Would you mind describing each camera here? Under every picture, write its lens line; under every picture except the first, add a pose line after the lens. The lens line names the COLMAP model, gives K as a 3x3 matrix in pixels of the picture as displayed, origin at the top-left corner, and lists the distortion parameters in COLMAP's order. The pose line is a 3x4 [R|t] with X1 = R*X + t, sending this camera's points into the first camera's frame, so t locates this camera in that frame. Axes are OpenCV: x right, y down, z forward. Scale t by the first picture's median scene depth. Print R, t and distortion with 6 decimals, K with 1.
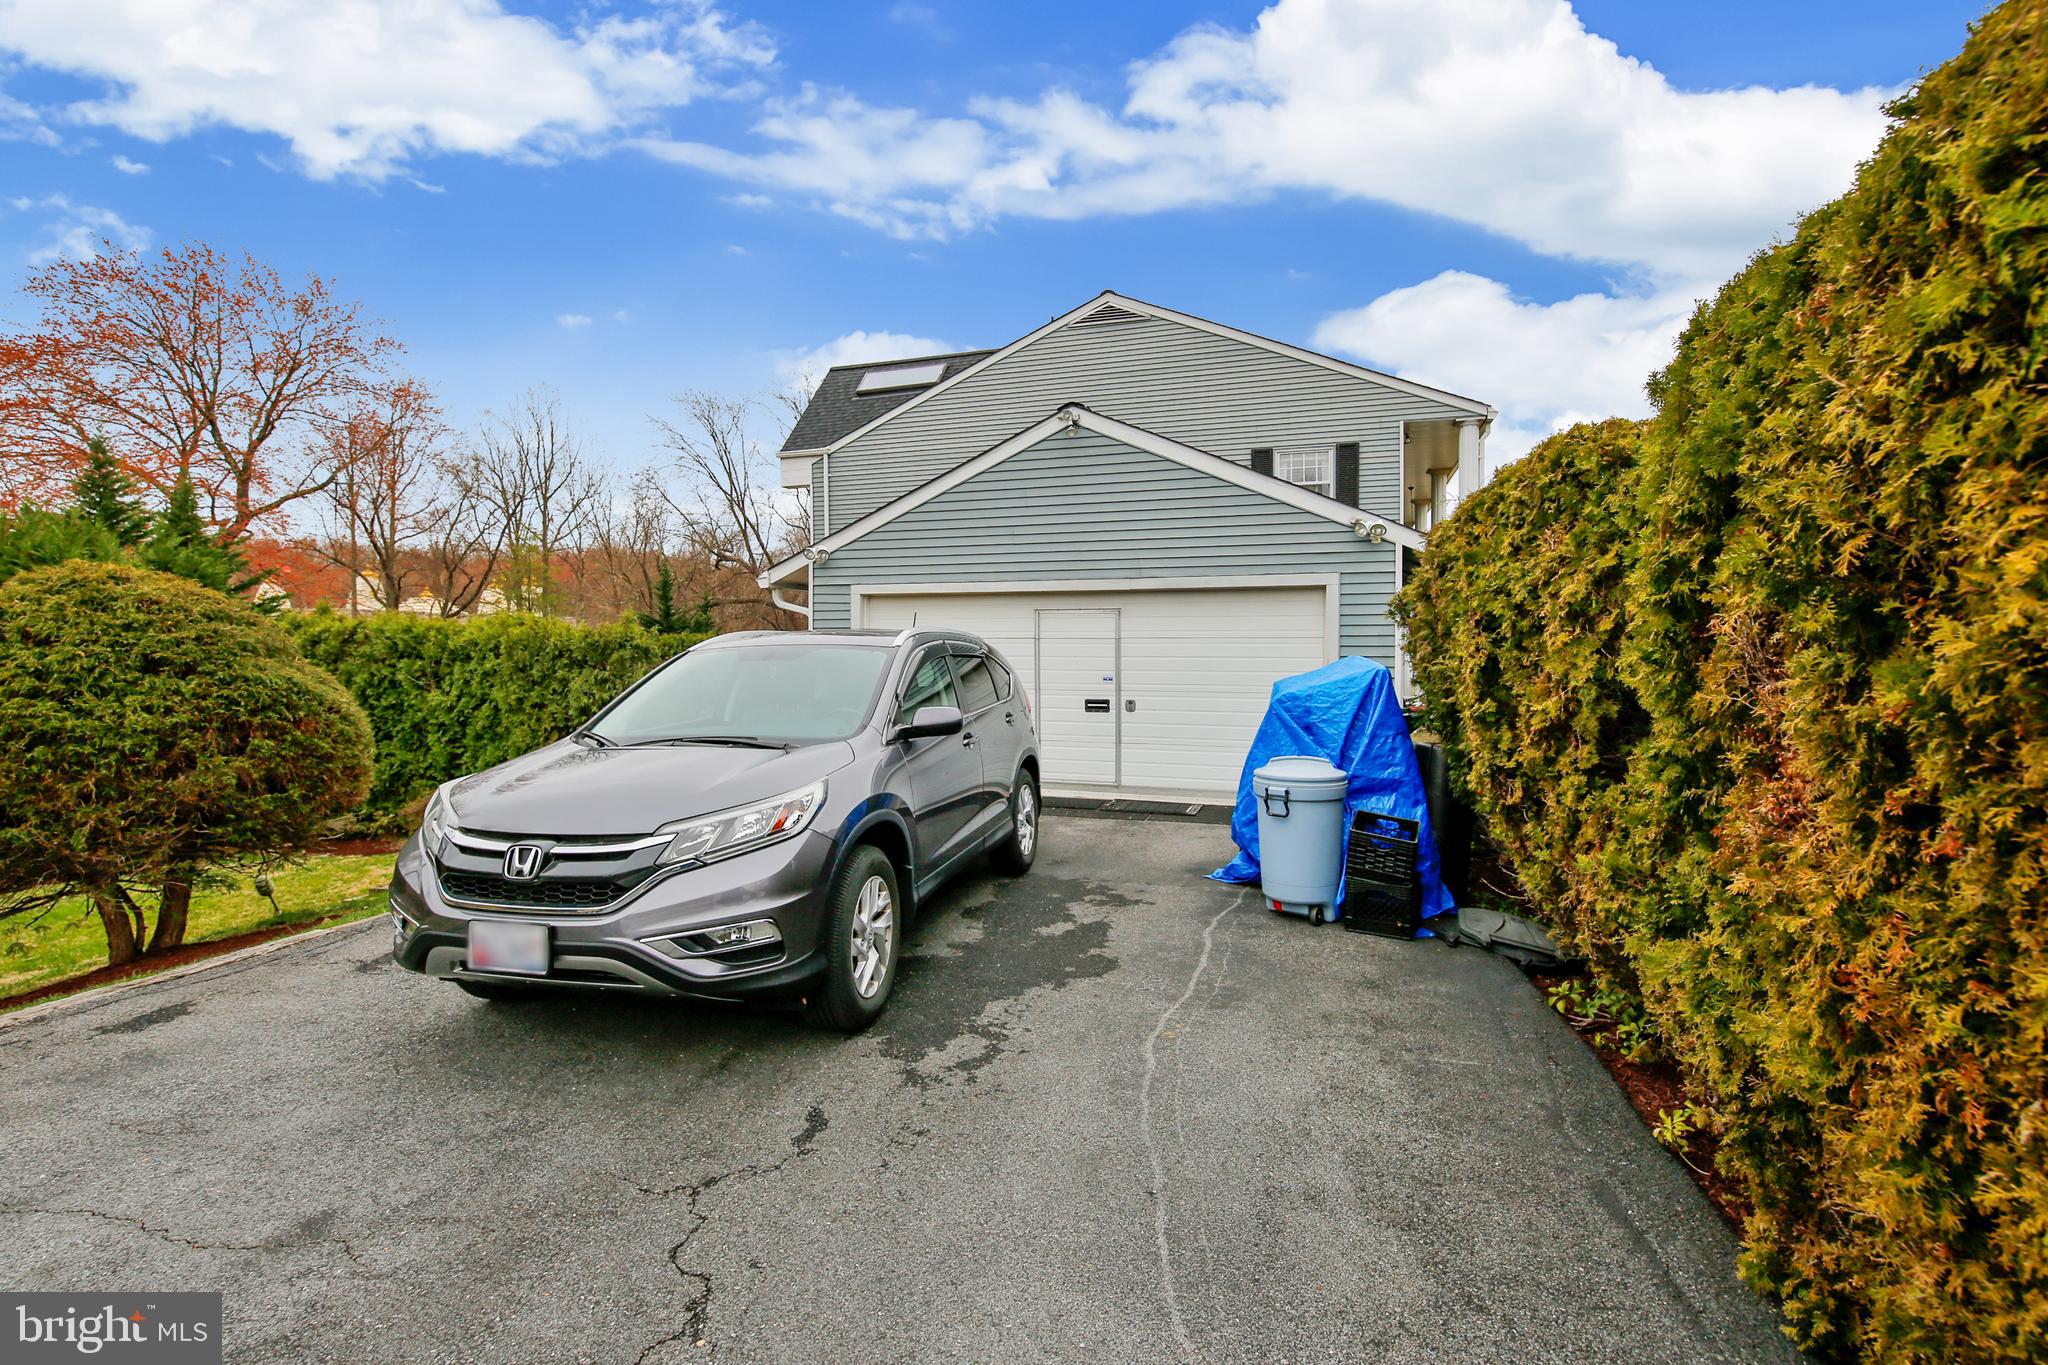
lens RADIAL K [[898.1, 0, 1017.7], [0, 898.1, 670.0], [0, 0, 1]] dist [-0.000155, -0.003435]
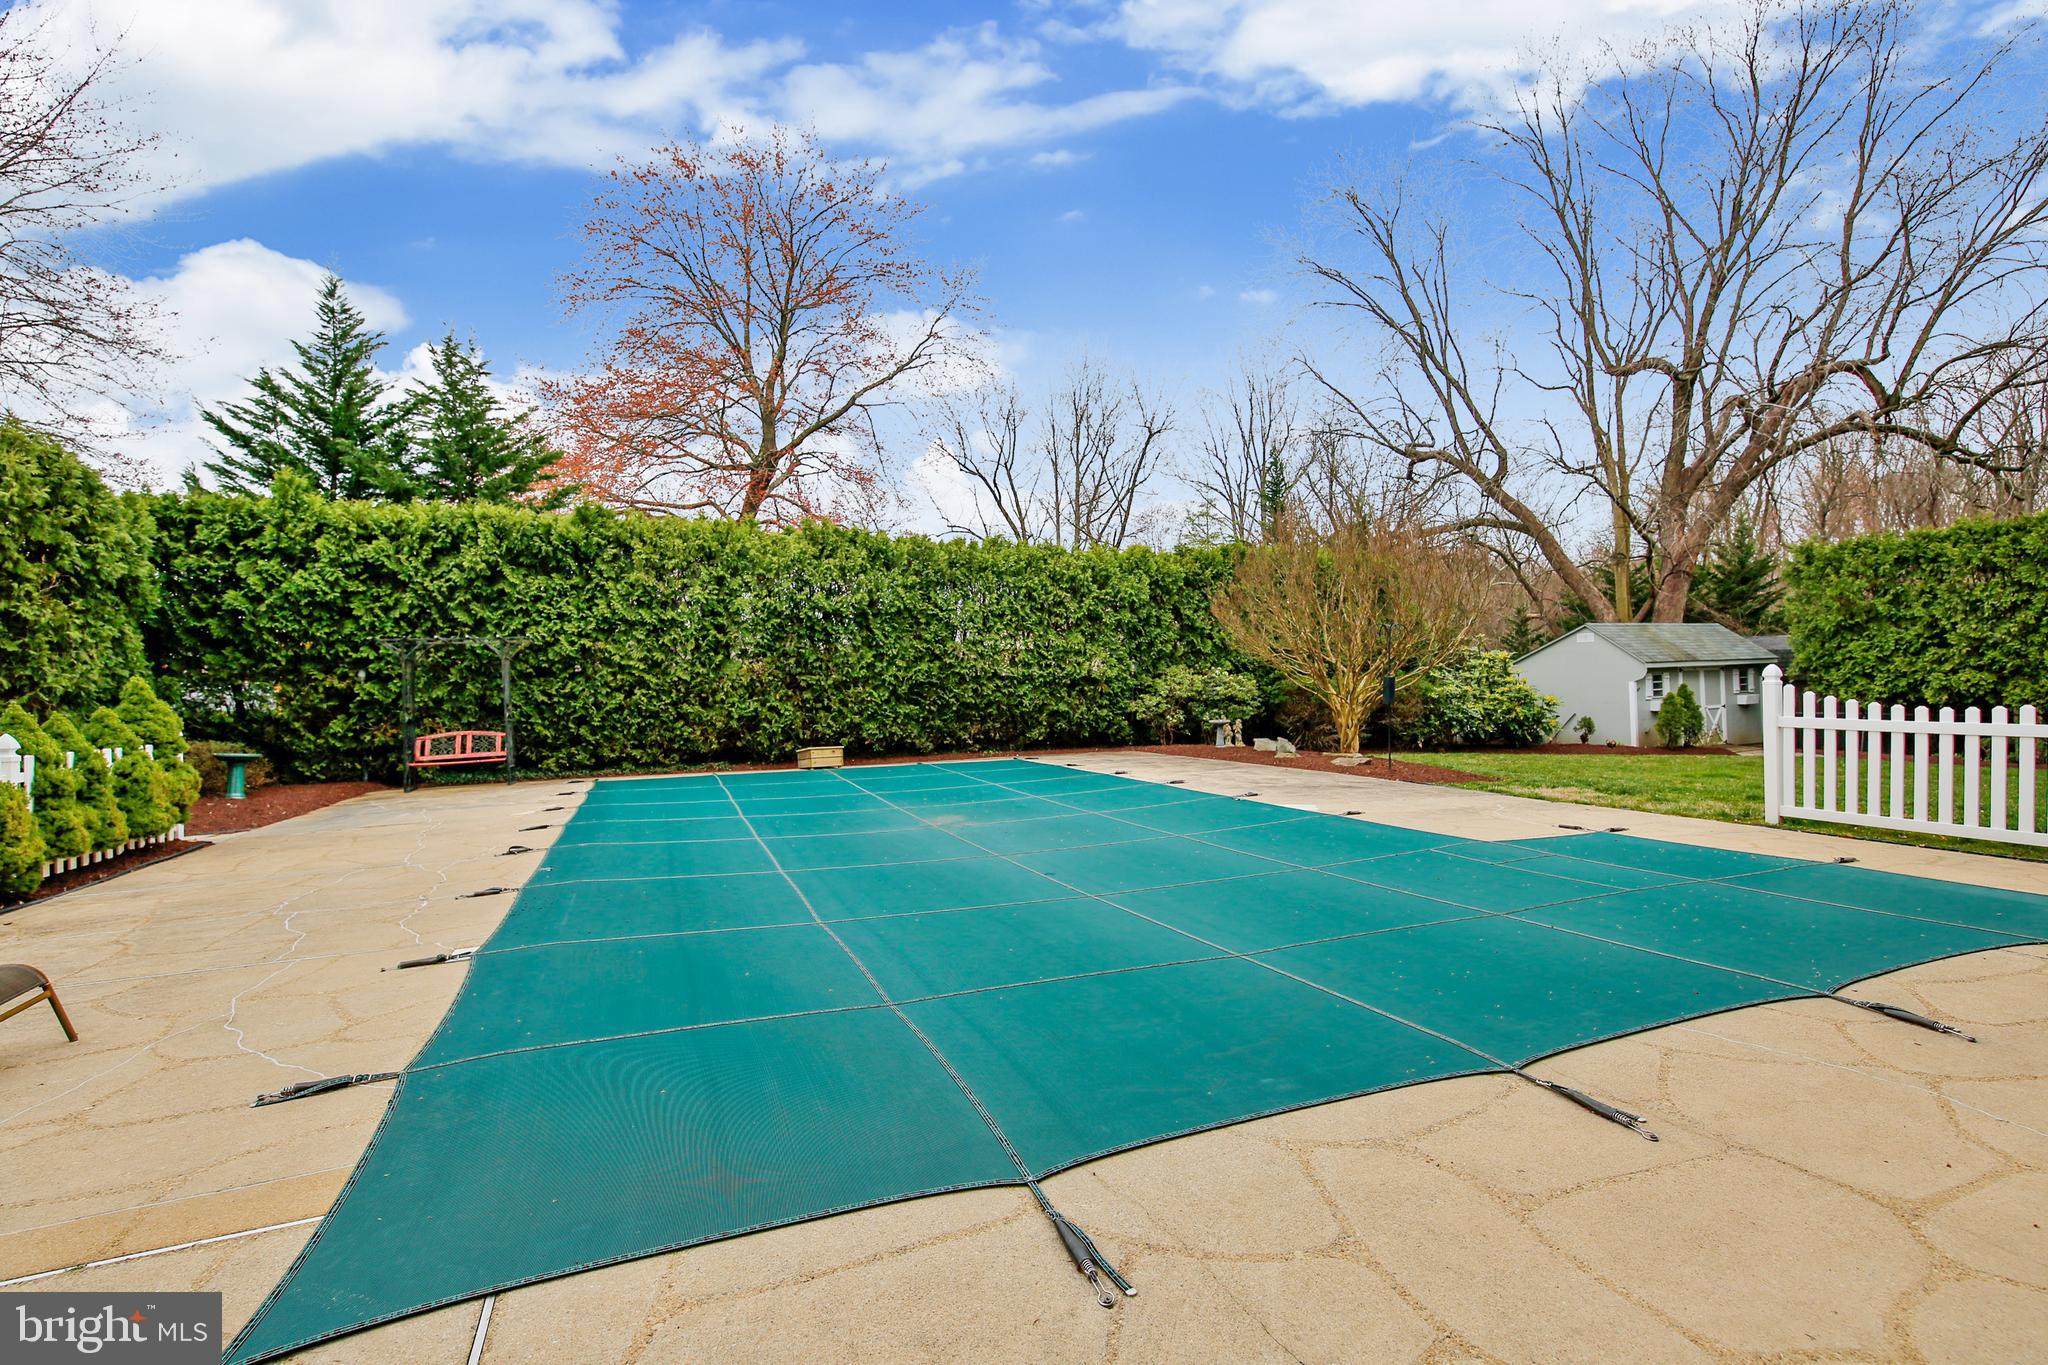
lens RADIAL K [[898.1, 0, 1016.6], [0, 898.1, 677.2], [0, 0, 1]] dist [-0.000155, -0.003435]
pose [[0.649882, -0.025498, -0.759607, -0.050521], [0.008806, 0.999623, -0.026021, 0.036363], [0.759984, 0.010221, 0.649862, 0.423114]]
